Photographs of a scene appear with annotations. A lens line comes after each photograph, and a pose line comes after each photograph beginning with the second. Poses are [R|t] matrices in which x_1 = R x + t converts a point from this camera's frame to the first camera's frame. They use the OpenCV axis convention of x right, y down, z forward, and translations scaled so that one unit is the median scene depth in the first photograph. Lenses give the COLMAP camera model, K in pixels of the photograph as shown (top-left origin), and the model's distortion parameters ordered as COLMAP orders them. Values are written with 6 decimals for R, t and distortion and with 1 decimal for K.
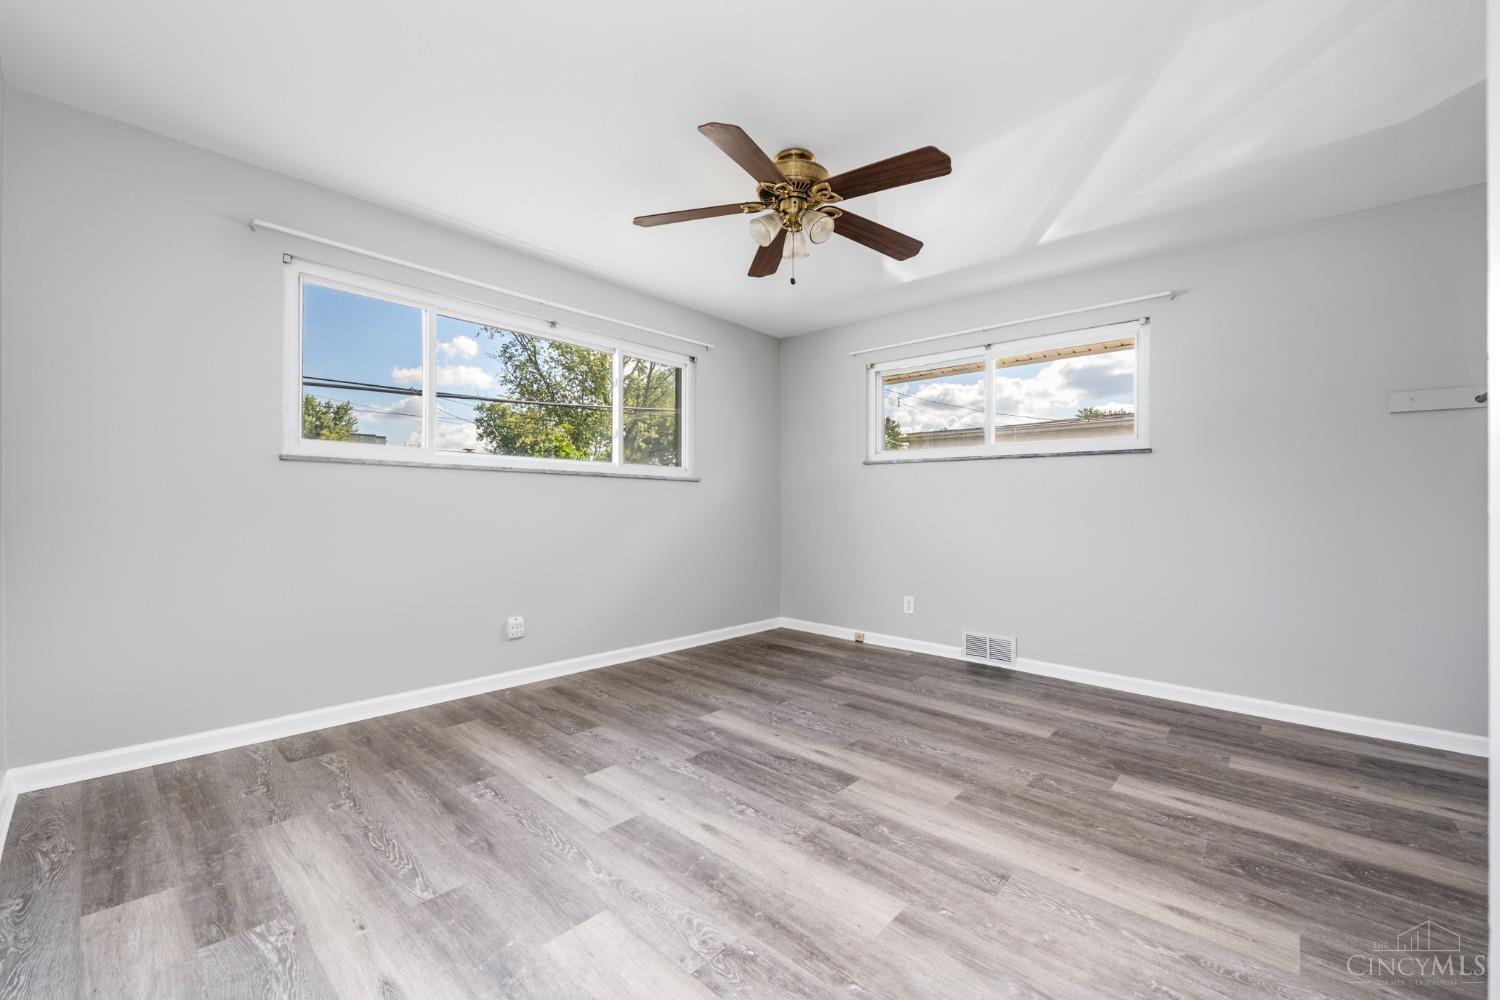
lens RADIAL K [[595.6, 0, 742.2], [0, 595.6, 505.4], [0, 0, 1]] dist [-0.009937, -0.000724]
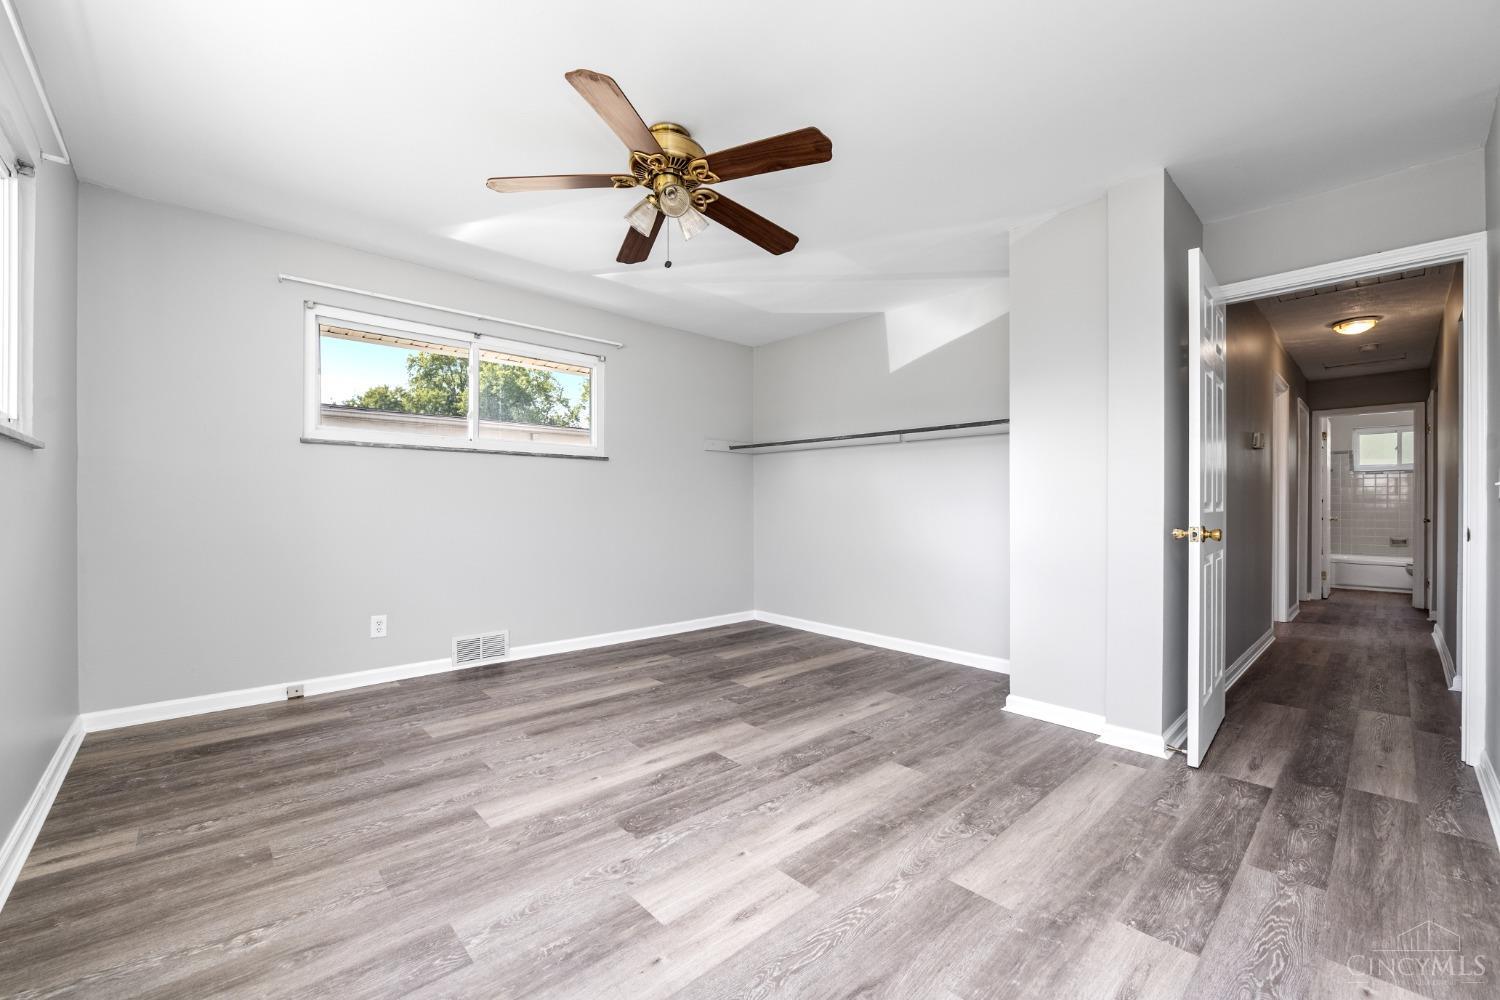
lens RADIAL K [[595.6, 0, 749.6], [0, 595.6, 499.1], [0, 0, 1]] dist [-0.009937, -0.000724]
pose [[0.096562, -0.002715, 0.995323, -0.735934], [-0.001874, 0.999994, 0.002910, -0.009119], [-0.995325, -0.002147, 0.096557, 0.687971]]
